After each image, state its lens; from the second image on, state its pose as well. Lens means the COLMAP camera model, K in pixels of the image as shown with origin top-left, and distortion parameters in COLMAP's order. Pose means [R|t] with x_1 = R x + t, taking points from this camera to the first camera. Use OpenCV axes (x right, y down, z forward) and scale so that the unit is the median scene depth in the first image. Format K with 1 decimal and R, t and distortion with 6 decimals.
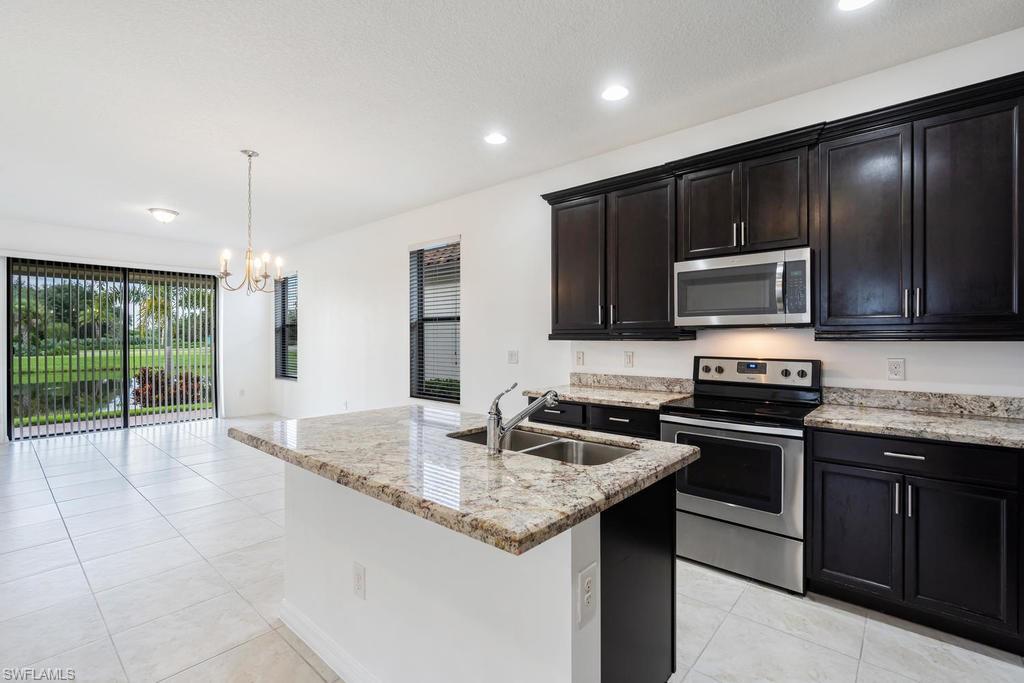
lens RADIAL K [[461.2, 0, 511.3], [0, 461.2, 339.7], [0, 0, 1]] dist [-0.000086, -0.000300]
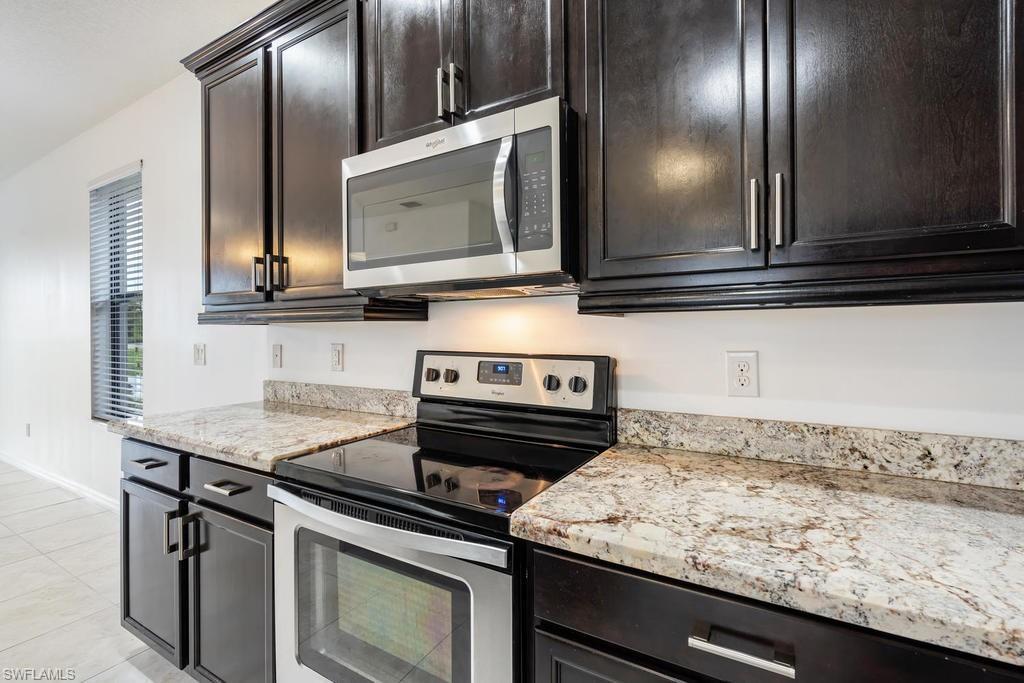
lens RADIAL K [[465.1, 0, 509.1], [0, 465.1, 333.2], [0, 0, 1]] dist [-0.002700, -0.000176]
pose [[0.983793, -0.004359, 0.179253, 0.419402], [0.004683, 0.999988, -0.001384, 0.017640], [-0.179244, 0.002201, 0.983802, 0.467467]]
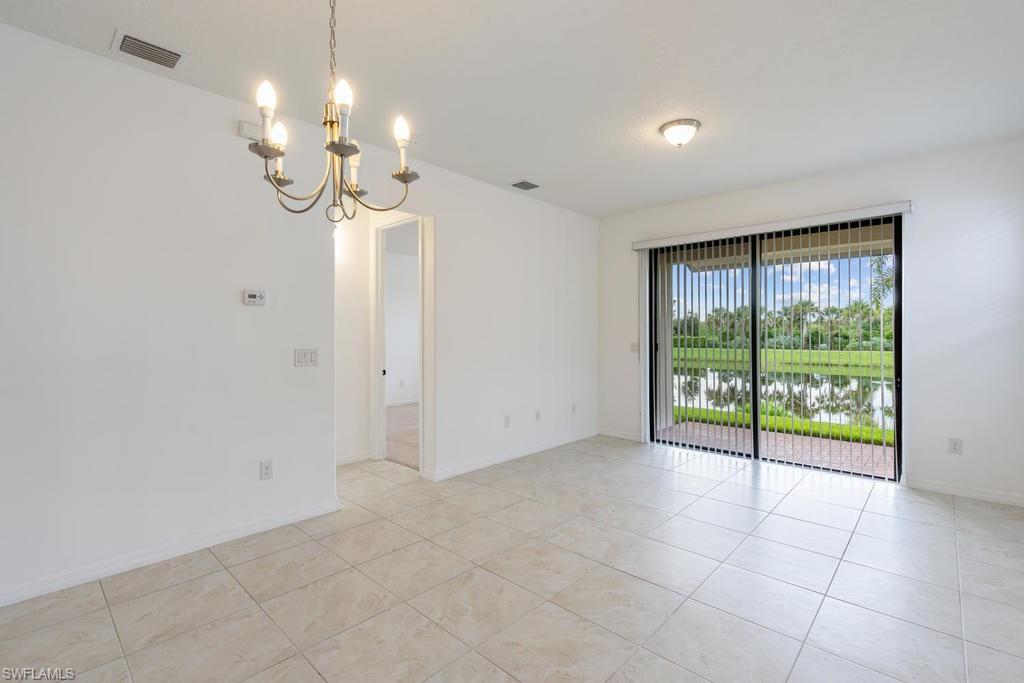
lens RADIAL K [[461.2, 0, 511.3], [0, 461.2, 339.7], [0, 0, 1]] dist [-0.000086, -0.000300]
pose [[-0.028460, 0.008316, -0.999560, -0.240073], [0.000641, 0.999965, 0.008301, 0.001388], [0.999595, -0.000405, -0.028465, 1.389740]]
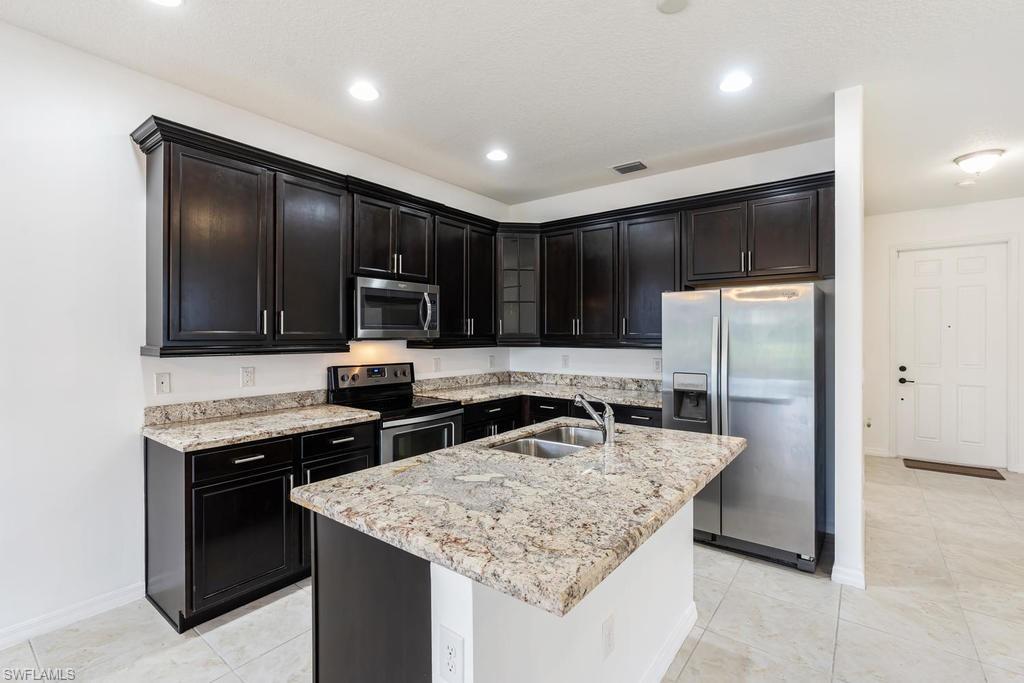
lens RADIAL K [[465.1, 0, 509.1], [0, 465.1, 333.2], [0, 0, 1]] dist [-0.002700, -0.000176]
pose [[-0.059438, 0.005213, 0.998218, -0.678227], [0.001383, 0.999986, -0.005140, -0.032910], [-0.998231, 0.001075, -0.059444, 0.694120]]
